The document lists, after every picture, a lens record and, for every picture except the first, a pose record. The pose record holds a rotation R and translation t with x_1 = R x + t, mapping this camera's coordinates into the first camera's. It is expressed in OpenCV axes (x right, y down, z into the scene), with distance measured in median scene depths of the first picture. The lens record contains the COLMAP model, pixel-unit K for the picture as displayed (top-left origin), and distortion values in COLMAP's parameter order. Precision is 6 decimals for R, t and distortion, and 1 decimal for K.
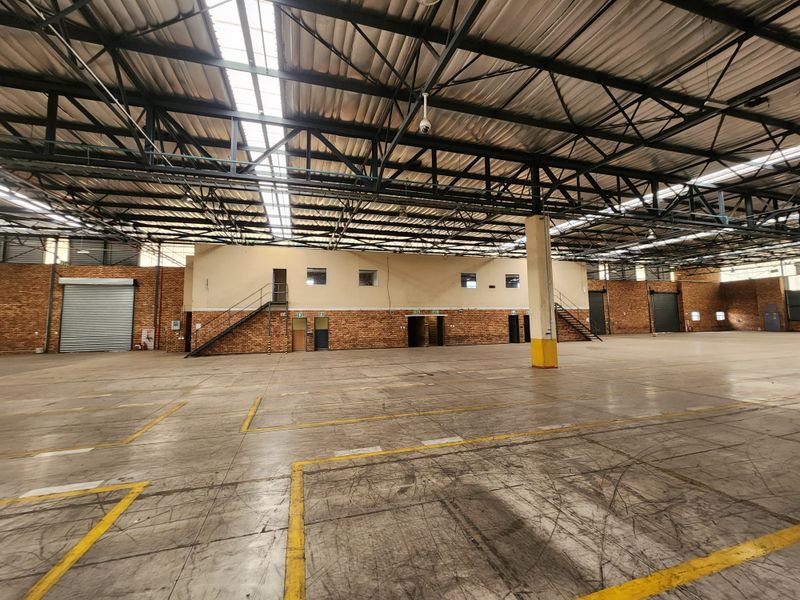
lens RADIAL K [[331.5, 0, 404.7], [0, 331.5, 296.8], [0, 0, 1]] dist [0.007277, -0.002027]
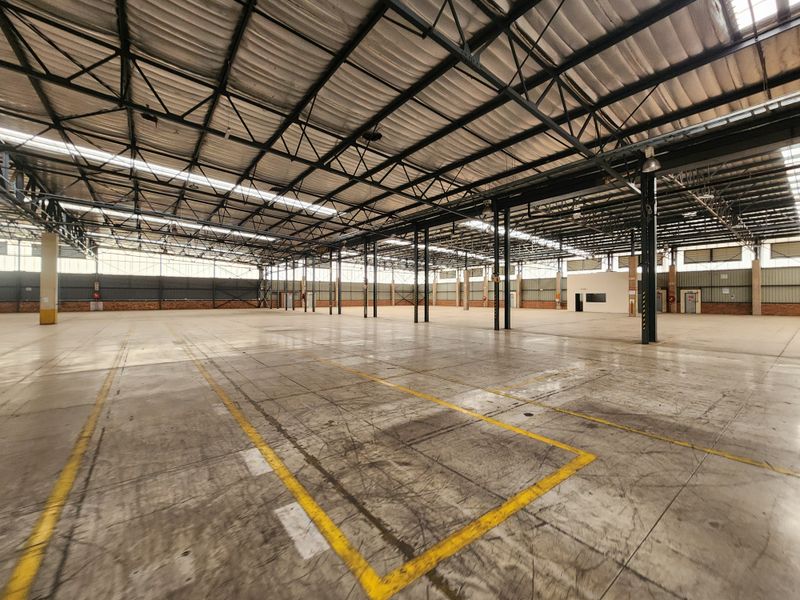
lens RADIAL K [[331.5, 0, 395.8], [0, 331.5, 294.2], [0, 0, 1]] dist [0.007277, -0.002027]
pose [[-0.343342, 0.026974, 0.938823, -0.248661], [-0.066347, 0.996394, -0.052892, 0.038835], [-0.936864, -0.080448, -0.340314, 0.377181]]
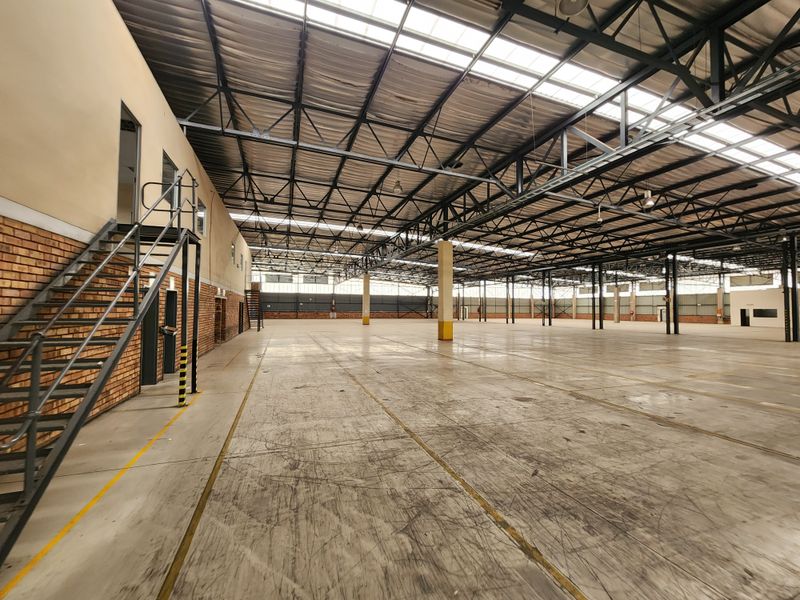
lens RADIAL K [[331.5, 0, 399.1], [0, 331.5, 297.9], [0, 0, 1]] dist [0.007277, -0.002027]
pose [[-0.051024, 0.052788, 0.997301, -0.959586], [-0.082875, 0.994934, -0.056903, 0.108514], [-0.995253, -0.085554, -0.046391, 1.188626]]
